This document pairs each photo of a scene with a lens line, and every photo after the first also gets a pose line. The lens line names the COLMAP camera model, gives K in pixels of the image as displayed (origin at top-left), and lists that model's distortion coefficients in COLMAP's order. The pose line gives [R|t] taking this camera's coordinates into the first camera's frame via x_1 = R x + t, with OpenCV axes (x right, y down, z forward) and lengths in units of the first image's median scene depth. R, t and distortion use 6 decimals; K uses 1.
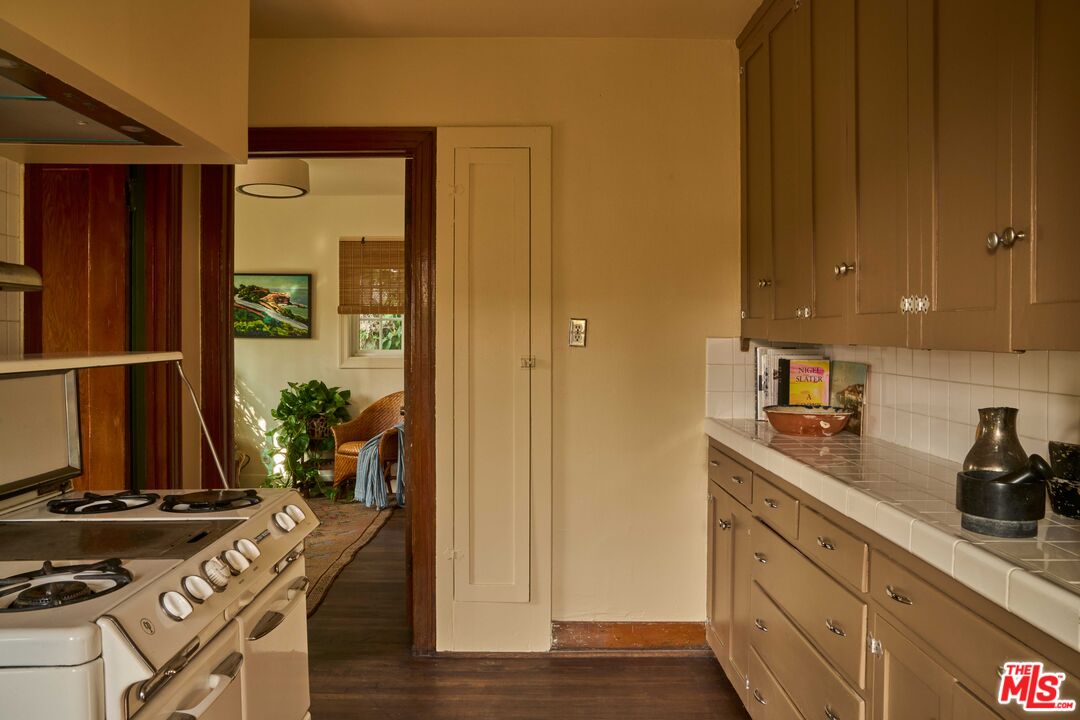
lens RADIAL K [[819.9, 0, 540.0], [0, 819.9, 360.0], [0, 0, 1]] dist [-0.083805, 0.097049]
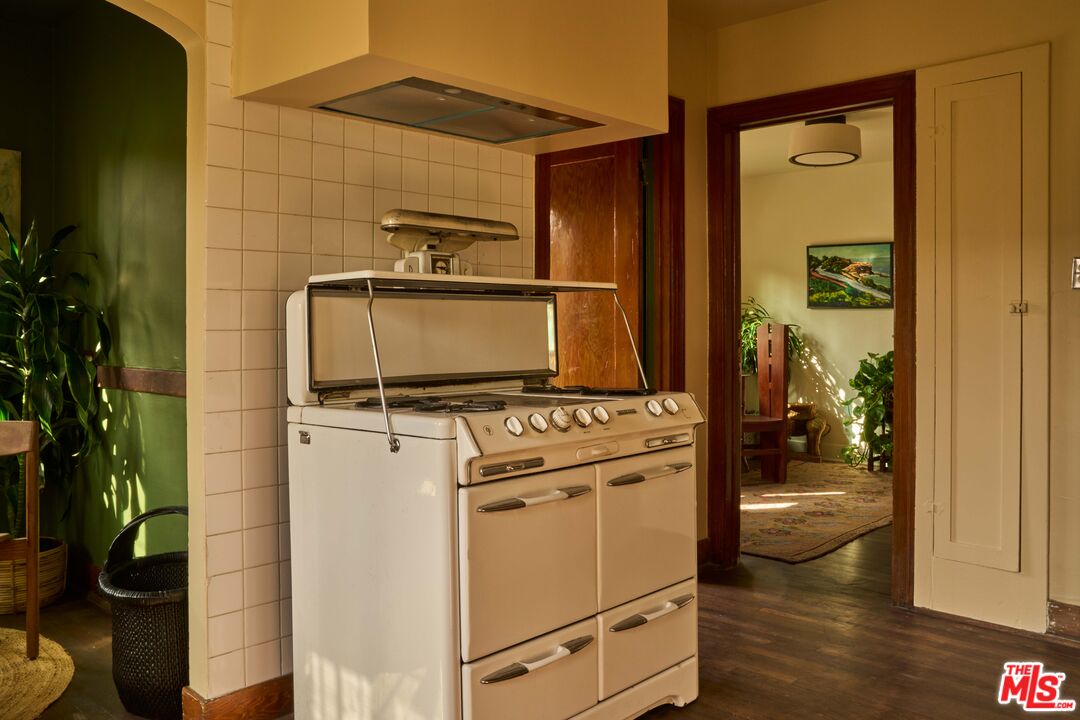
lens RADIAL K [[863.4, 0, 539.8], [0, 863.4, 344.7], [0, 0, 1]] dist [-0.114040, 0.128813]
pose [[0.726610, 0.012201, -0.686942, 0.113133], [-0.016401, 0.999865, 0.000411, 0.024474], [0.686854, 0.010967, 0.726712, -0.023983]]
